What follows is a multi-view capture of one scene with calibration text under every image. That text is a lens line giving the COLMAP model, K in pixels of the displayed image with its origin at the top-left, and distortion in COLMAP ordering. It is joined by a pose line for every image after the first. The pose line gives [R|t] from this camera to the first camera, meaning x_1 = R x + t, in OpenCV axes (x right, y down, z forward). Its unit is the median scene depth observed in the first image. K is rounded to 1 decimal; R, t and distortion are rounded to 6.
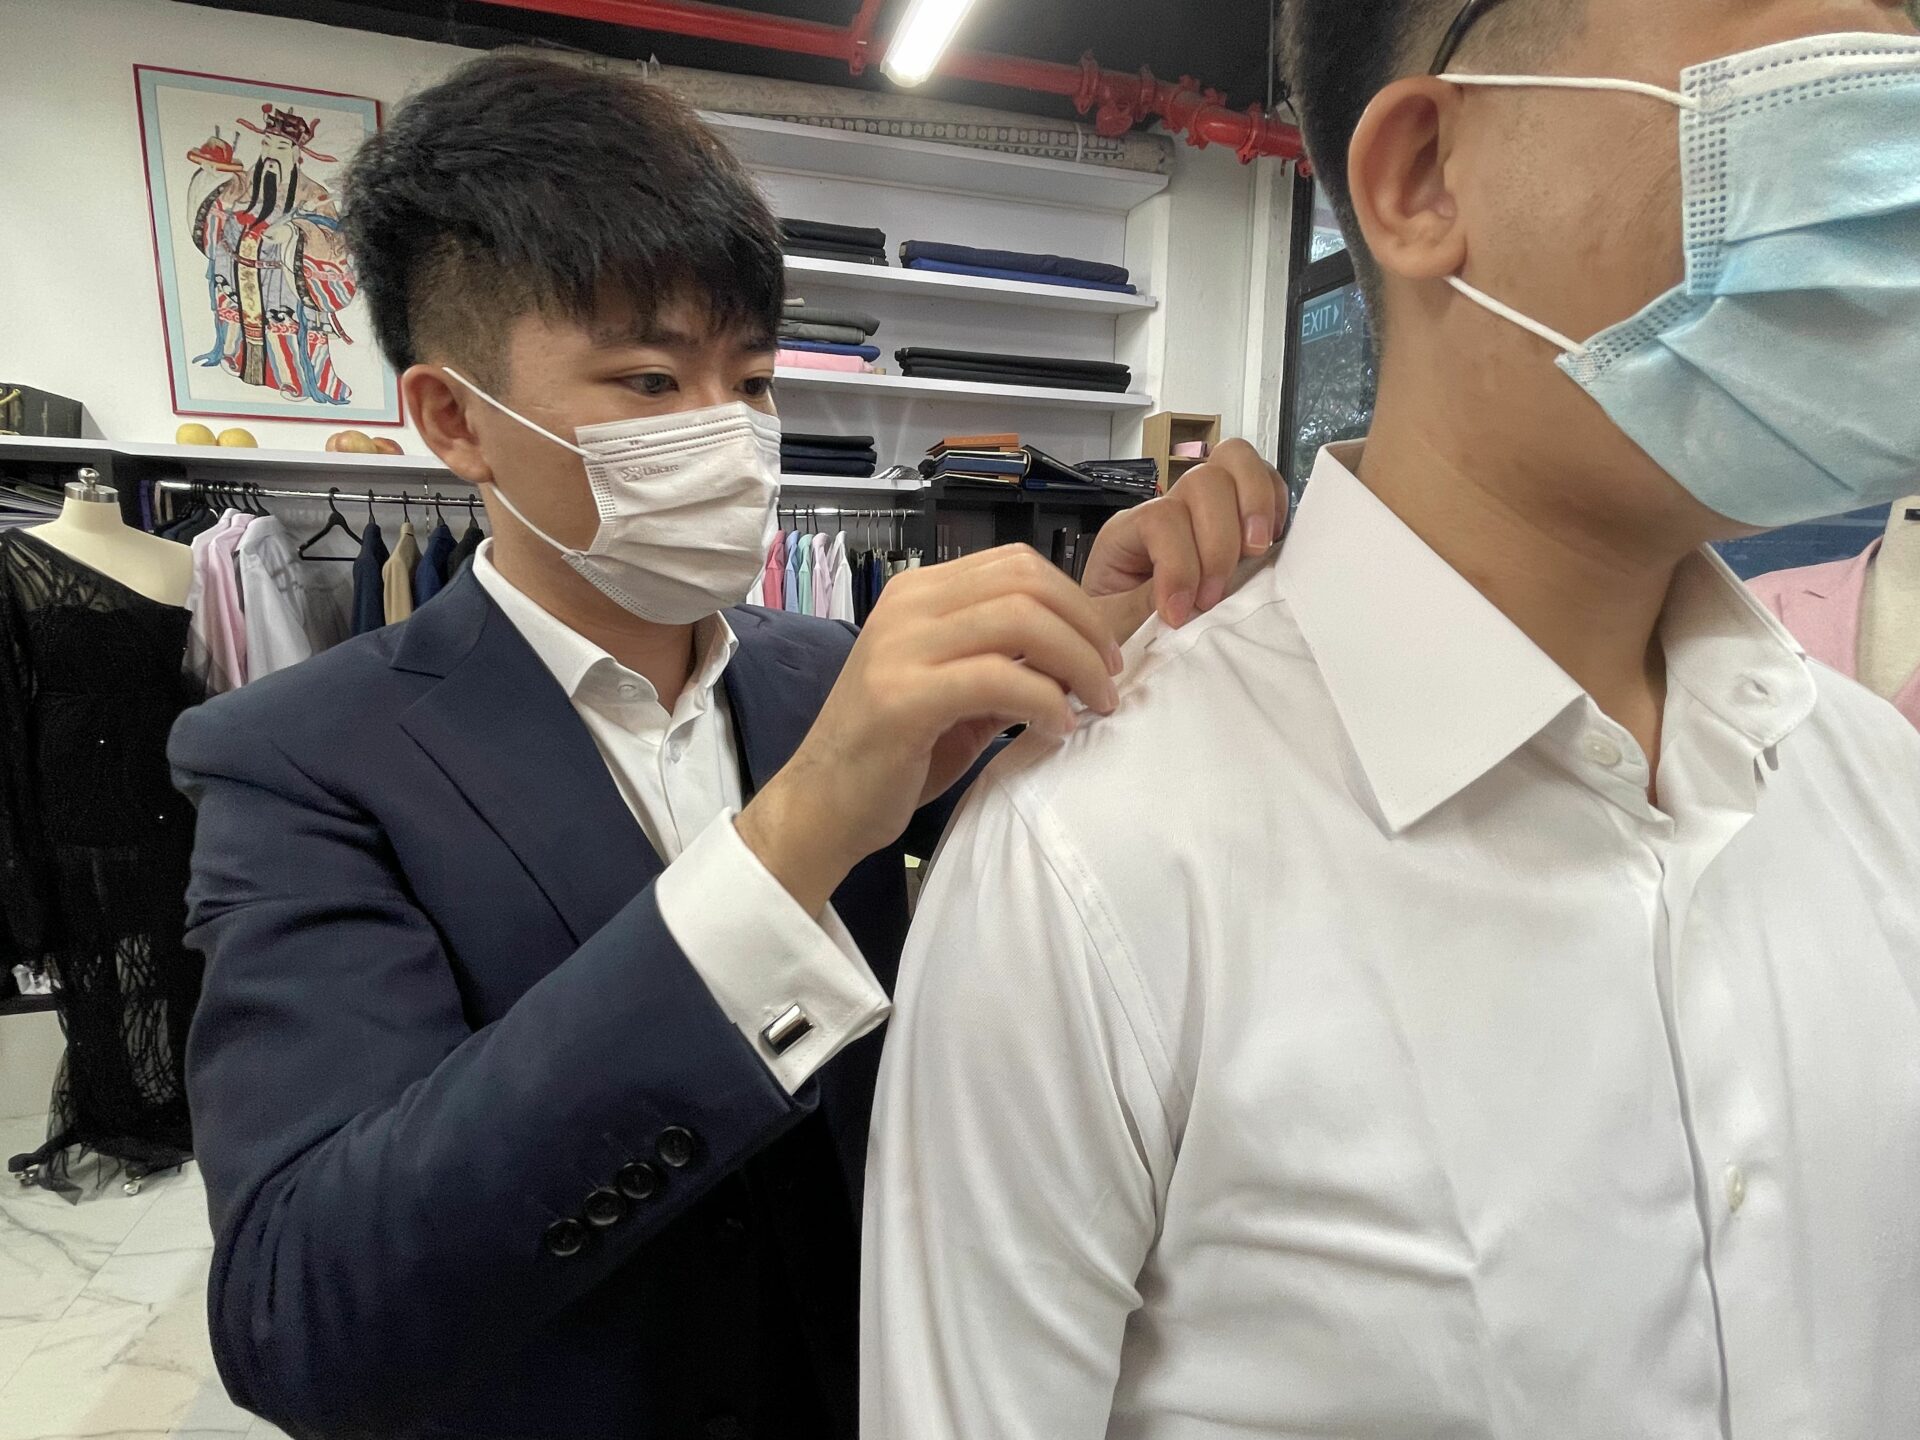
lens RADIAL K [[933.7, 0, 966.8], [0, 933.7, 724.4], [0, 0, 1]] dist [-0.006309, 0.003546]
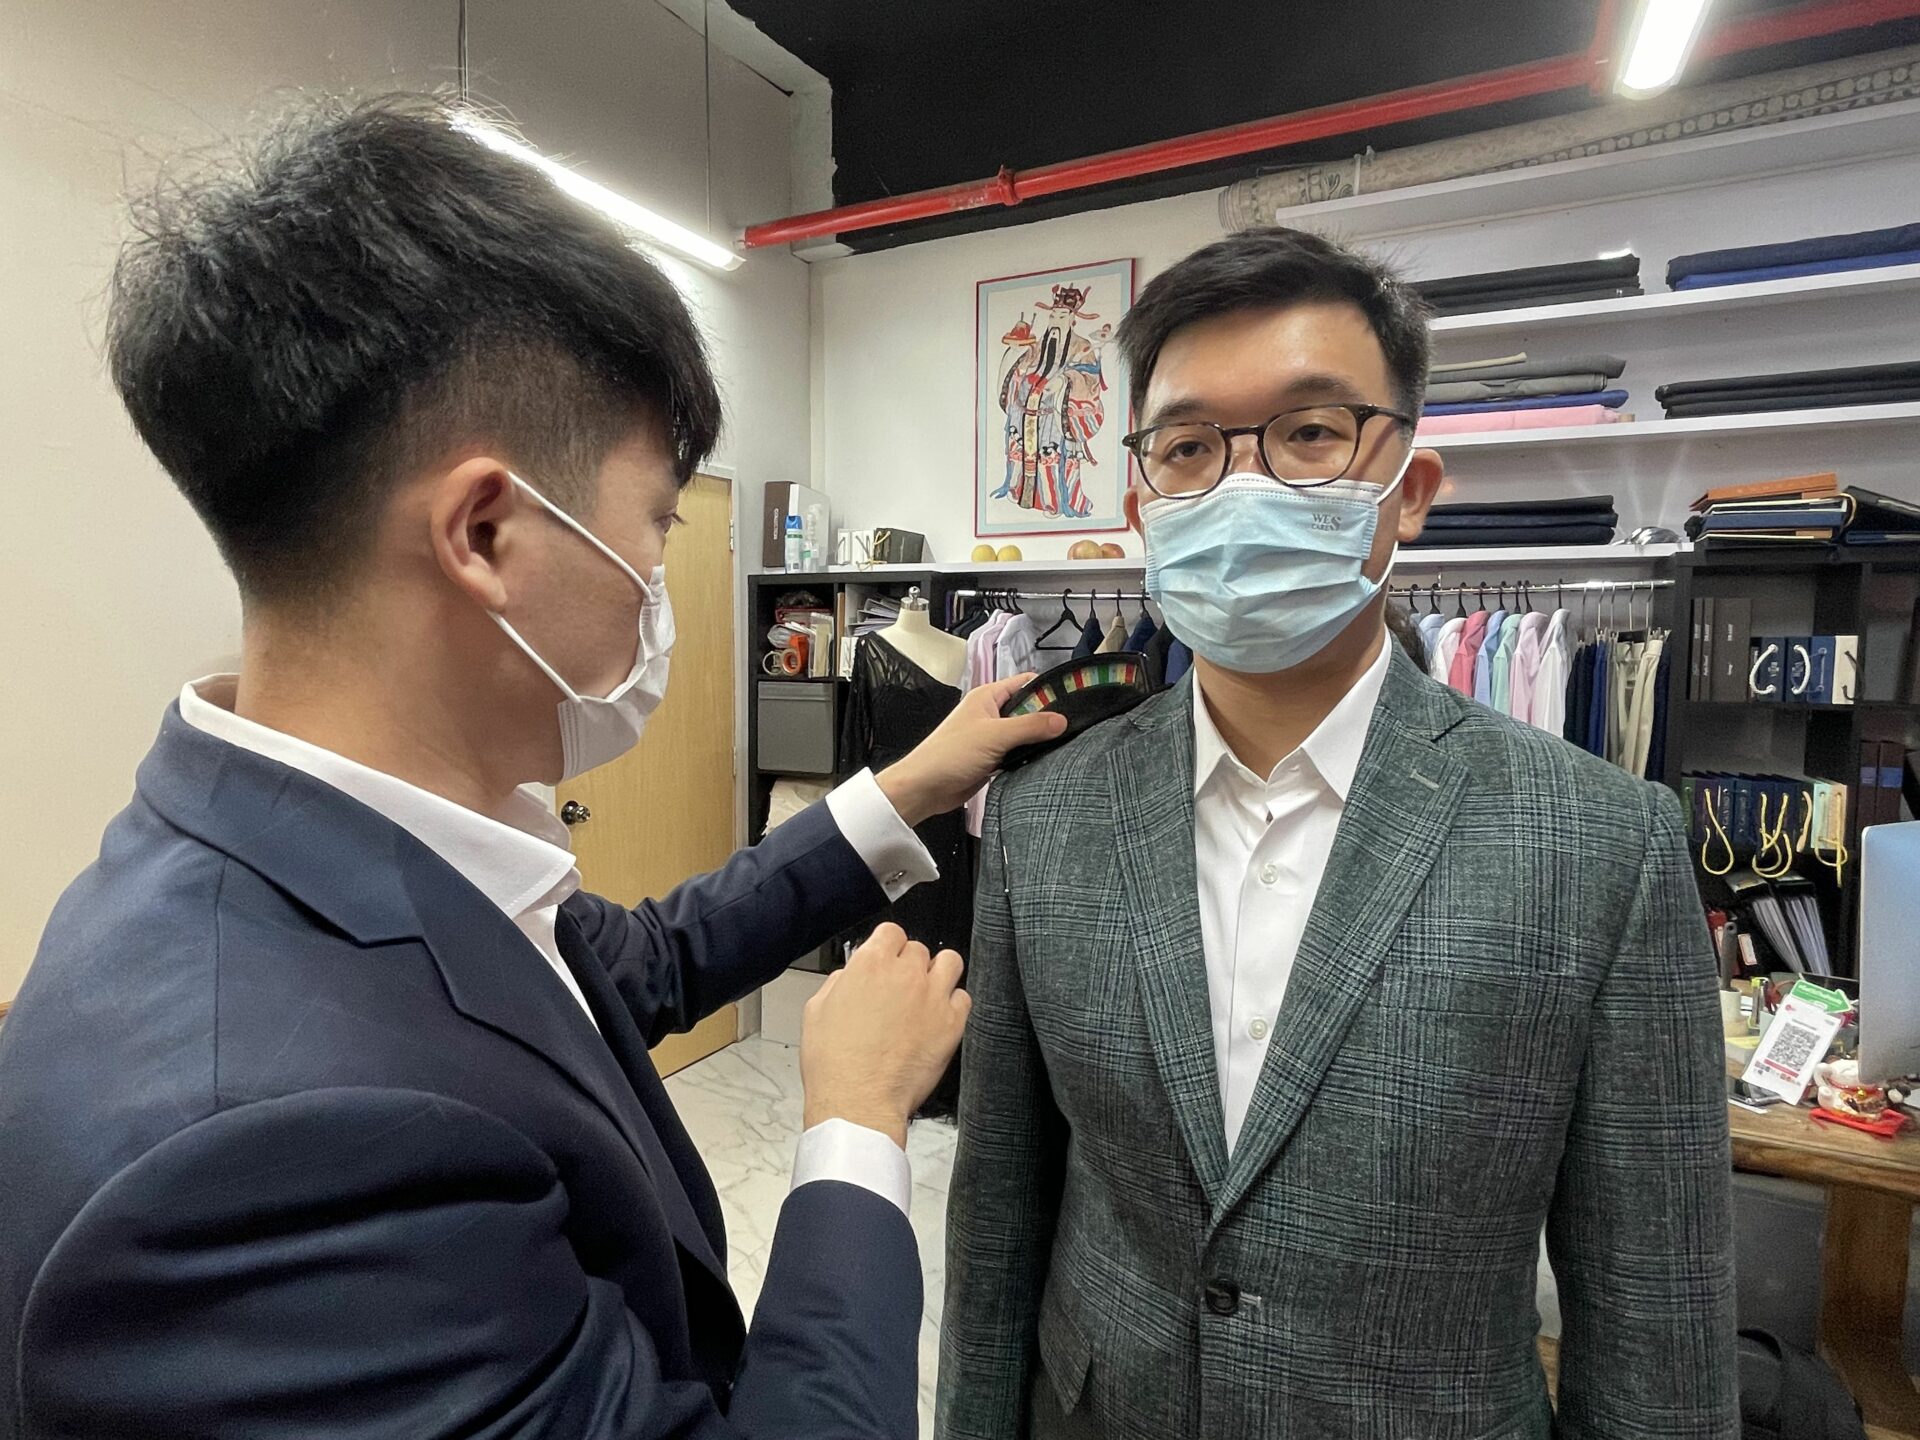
lens RADIAL K [[1088.1, 0, 936.6], [0, 1088.1, 733.3], [0, 0, 1]] dist [-0.018650, 0.011366]
pose [[0.724766, 0.046341, -0.687435, 0.151954], [-0.103539, 0.993731, -0.042172, 0.003932], [0.681171, 0.101741, 0.725021, -0.094160]]
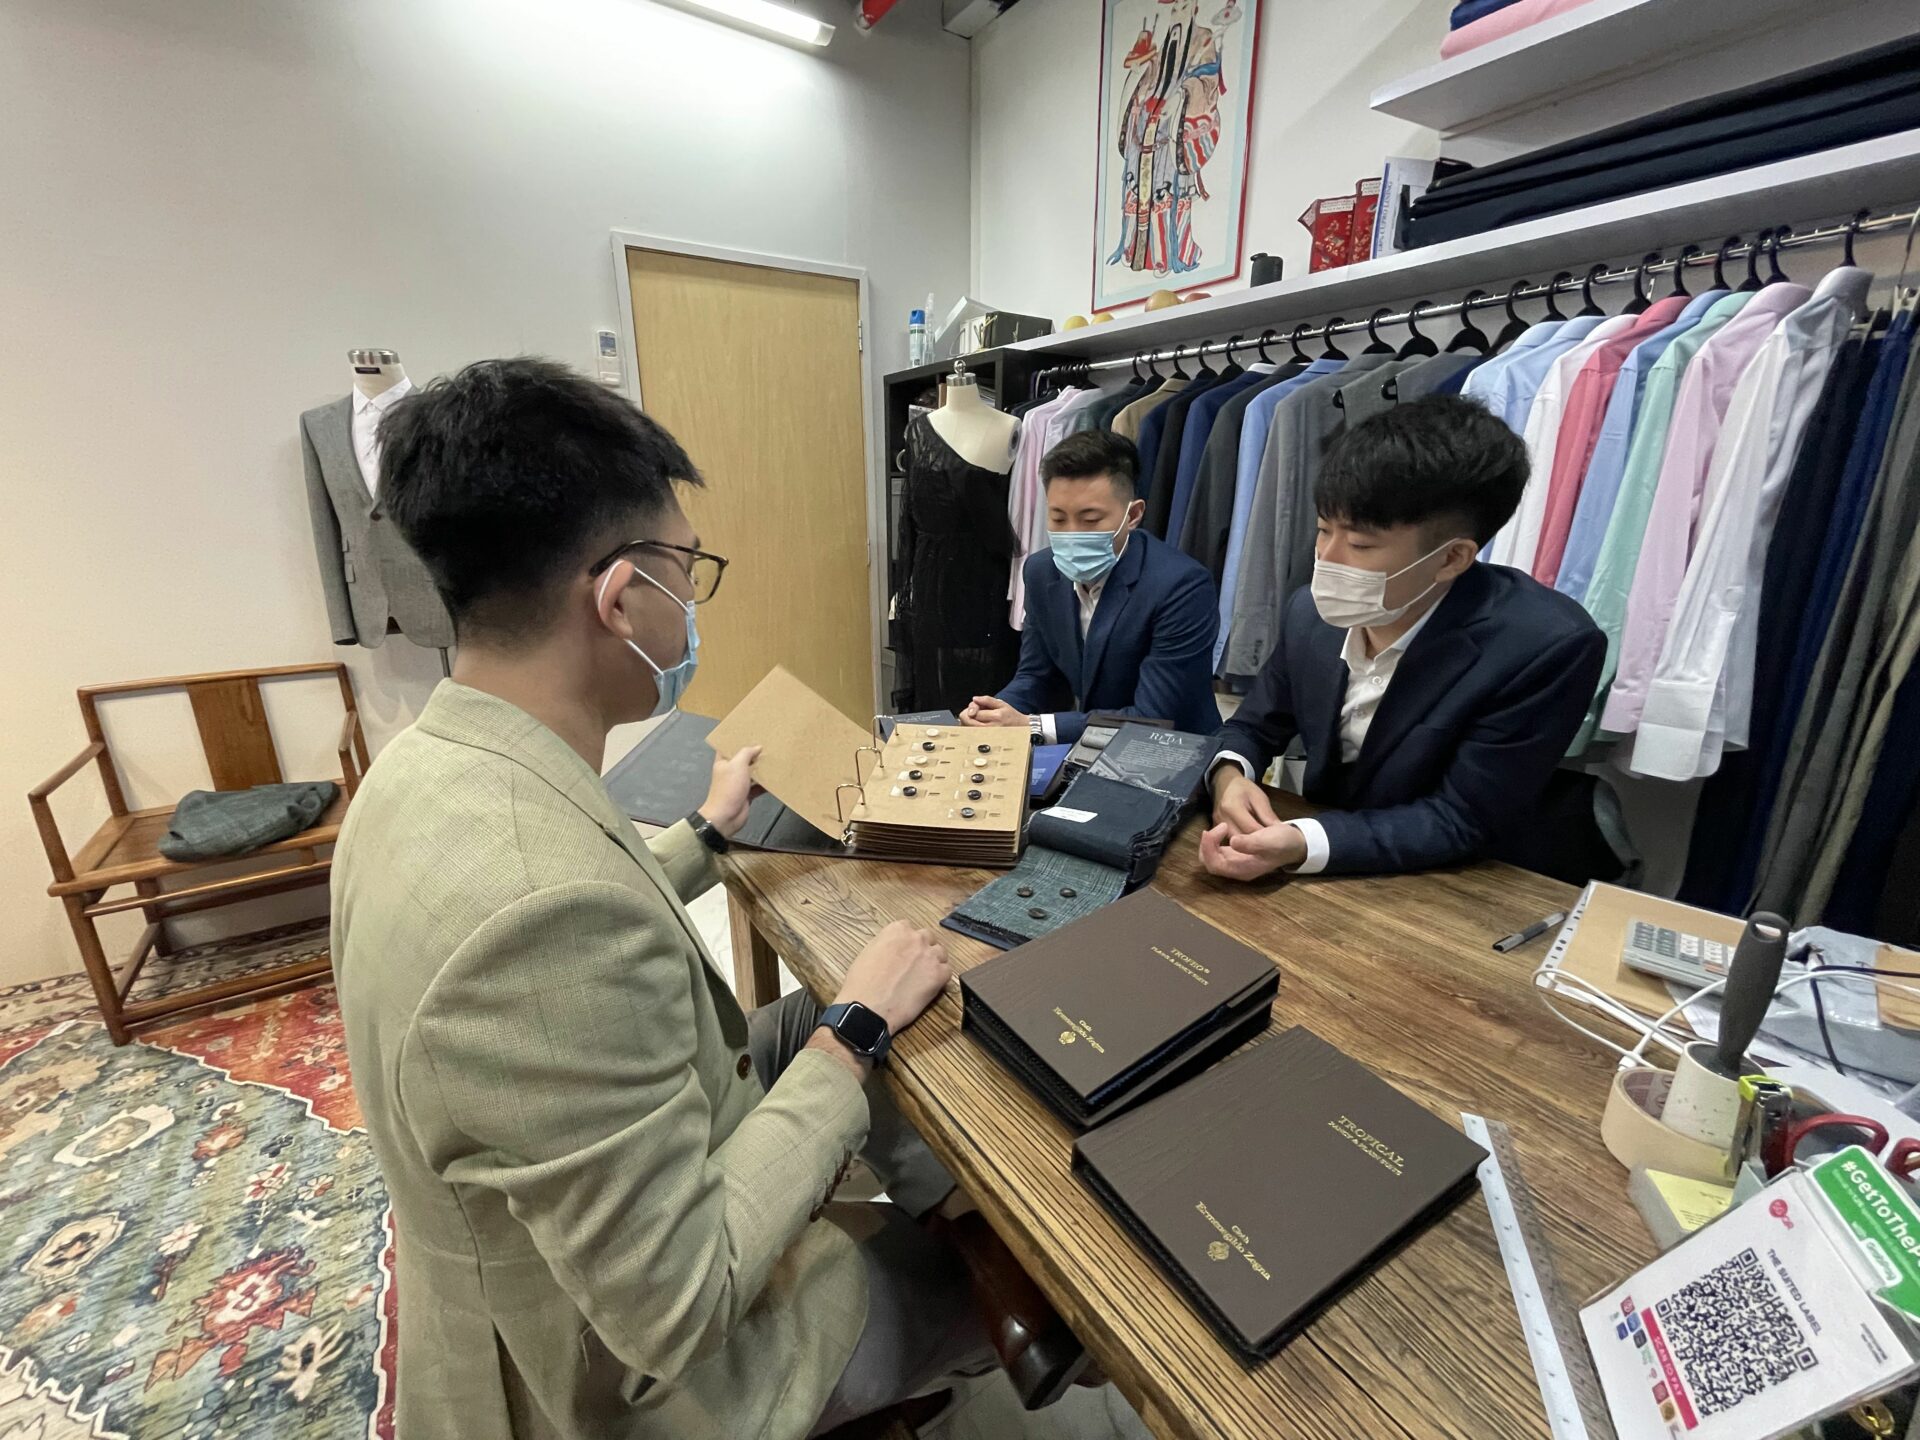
lens RADIAL K [[773.3, 0, 941.8], [0, 773.3, 717.6], [0, 0, 1]] dist [0.000267, -0.000891]
pose [[0.306558, 0.249856, -0.918474, 0.149989], [-0.136807, 0.966481, 0.217254, -0.016620], [0.941969, 0.059053, 0.330464, 0.510891]]
